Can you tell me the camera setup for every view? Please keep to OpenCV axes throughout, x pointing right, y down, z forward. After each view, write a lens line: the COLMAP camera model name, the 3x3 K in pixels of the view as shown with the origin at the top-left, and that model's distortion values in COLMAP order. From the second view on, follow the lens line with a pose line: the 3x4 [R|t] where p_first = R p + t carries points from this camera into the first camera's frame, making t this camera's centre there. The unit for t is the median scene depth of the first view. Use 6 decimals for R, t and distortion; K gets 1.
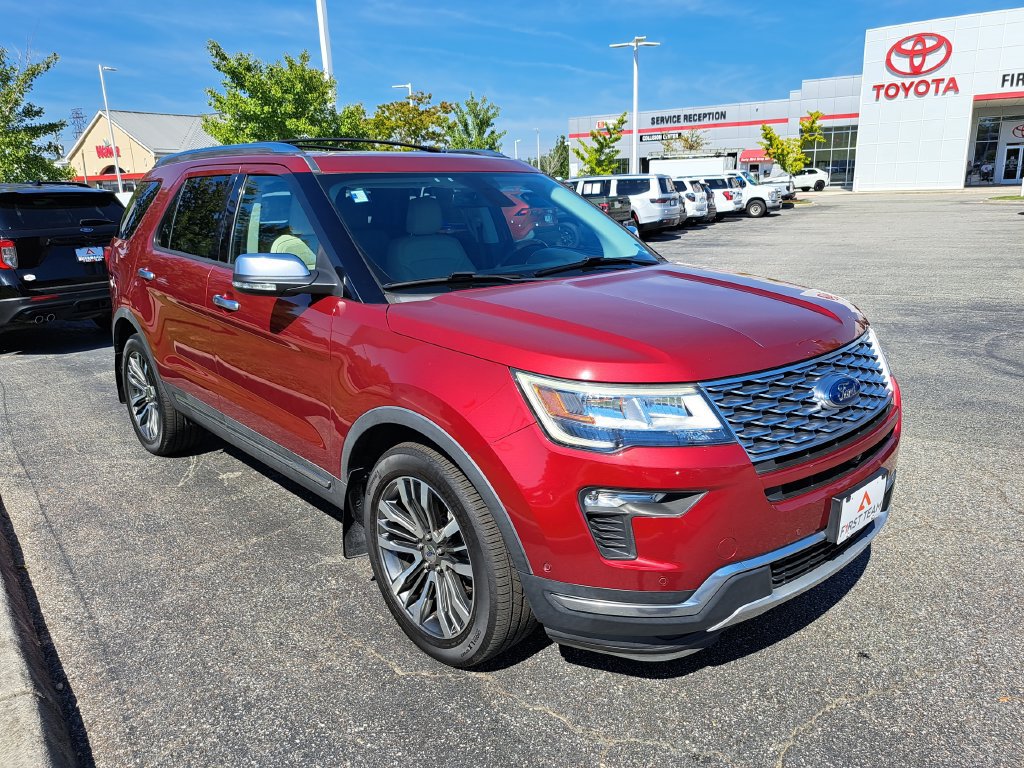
lens RADIAL K [[744.5, 0, 507.8], [0, 744.5, 394.0], [0, 0, 1]] dist [0.055783, -0.033185]
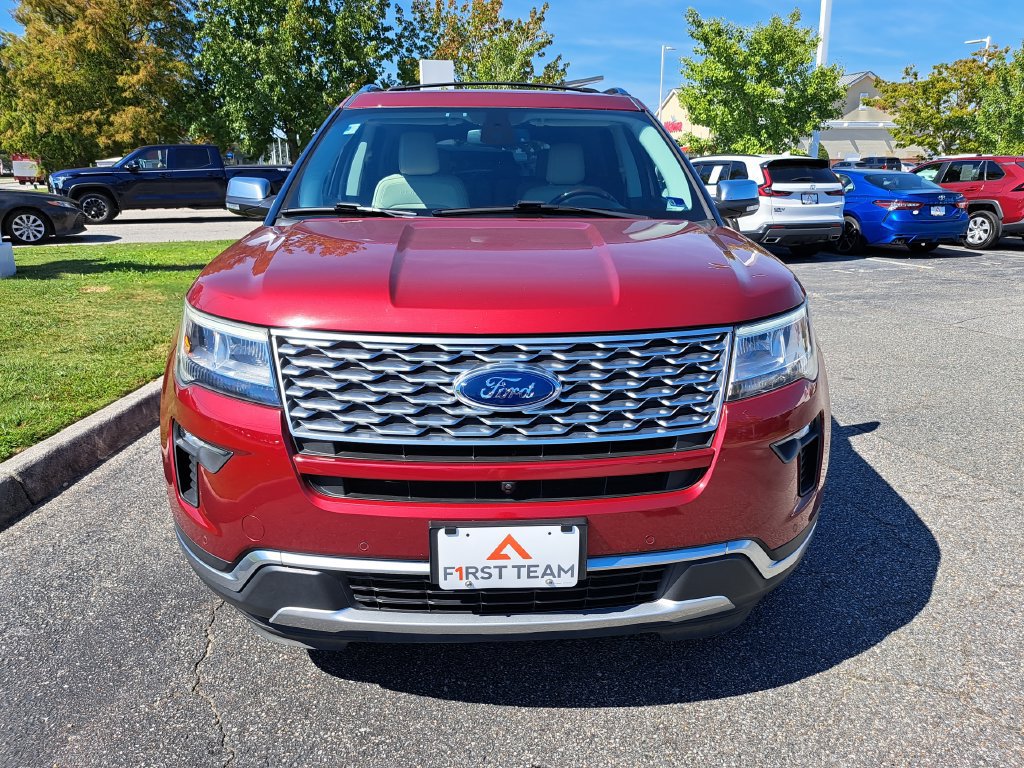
lens RADIAL K [[738.8, 0, 518.0], [0, 738.8, 390.8], [0, 0, 1]] dist [0.033986, -0.003817]
pose [[0.780202, 0.207897, -0.589969, 0.247203], [-0.189386, 0.977396, 0.093968, -0.019983], [0.596169, 0.038418, 0.801939, 0.127435]]
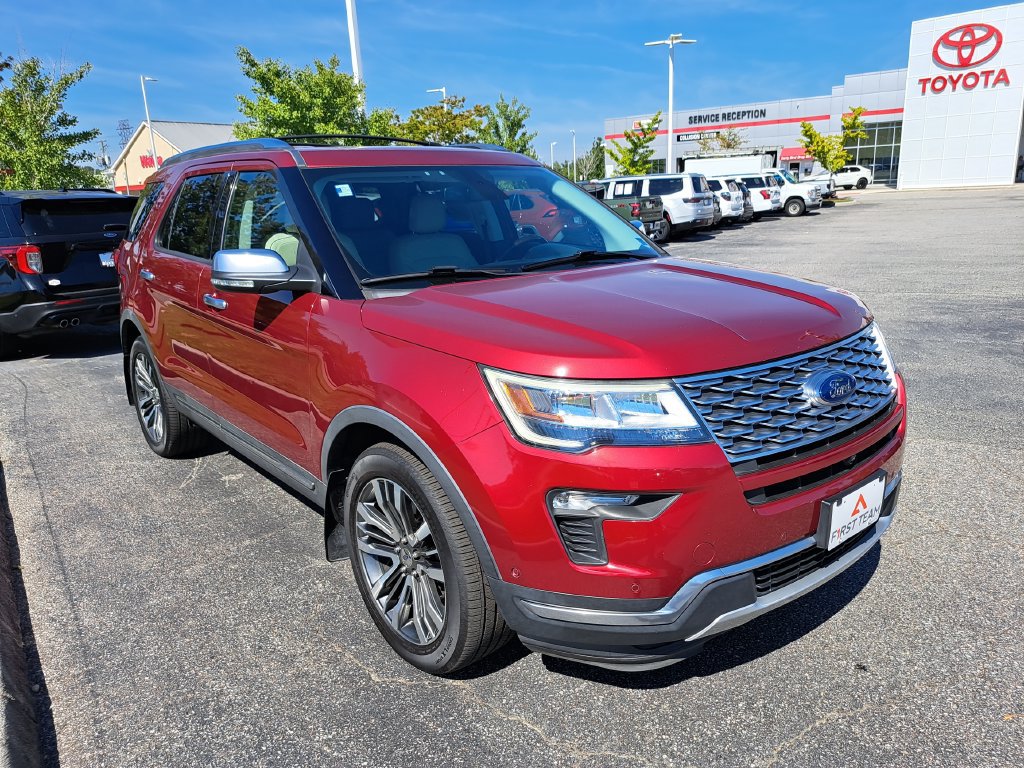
lens RADIAL K [[744.5, 0, 512.3], [0, 744.5, 405.6], [0, 0, 1]] dist [0.055783, -0.033185]
pose [[0.999022, -0.001649, -0.044184, 0.023813], [0.002073, 0.999952, 0.009570, 0.002479], [0.044167, -0.009653, 0.998978, 0.012200]]
